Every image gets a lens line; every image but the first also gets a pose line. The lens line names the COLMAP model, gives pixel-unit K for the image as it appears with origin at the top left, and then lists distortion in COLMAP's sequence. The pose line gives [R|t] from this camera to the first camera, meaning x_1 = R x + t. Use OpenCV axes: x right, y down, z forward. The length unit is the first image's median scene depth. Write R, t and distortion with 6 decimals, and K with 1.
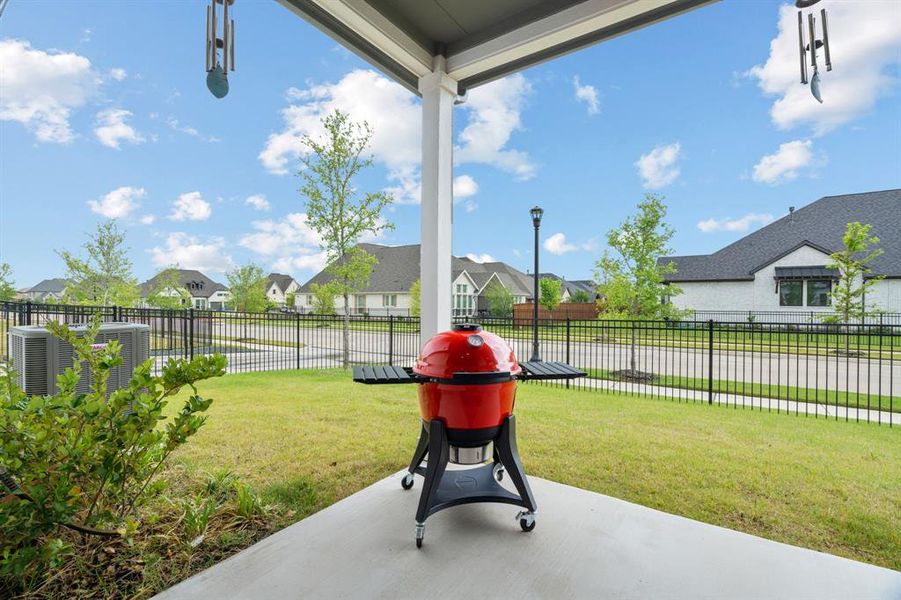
lens RADIAL K [[406.2, 0, 441.7], [0, 406.2, 299.3], [0, 0, 1]] dist [-0.001694, 0.000485]
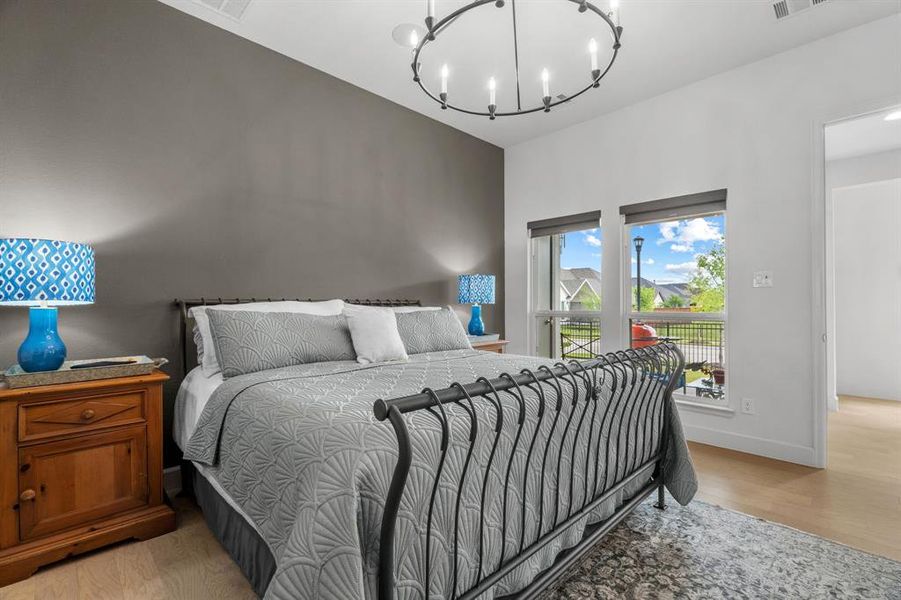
lens RADIAL K [[406.2, 0, 447.6], [0, 406.2, 298.8], [0, 0, 1]] dist [-0.001694, 0.000485]
pose [[0.984151, -0.006121, -0.177225, -0.159215], [0.003993, 0.999916, -0.012363, -0.016681], [0.177286, 0.011459, 0.984093, -0.441966]]
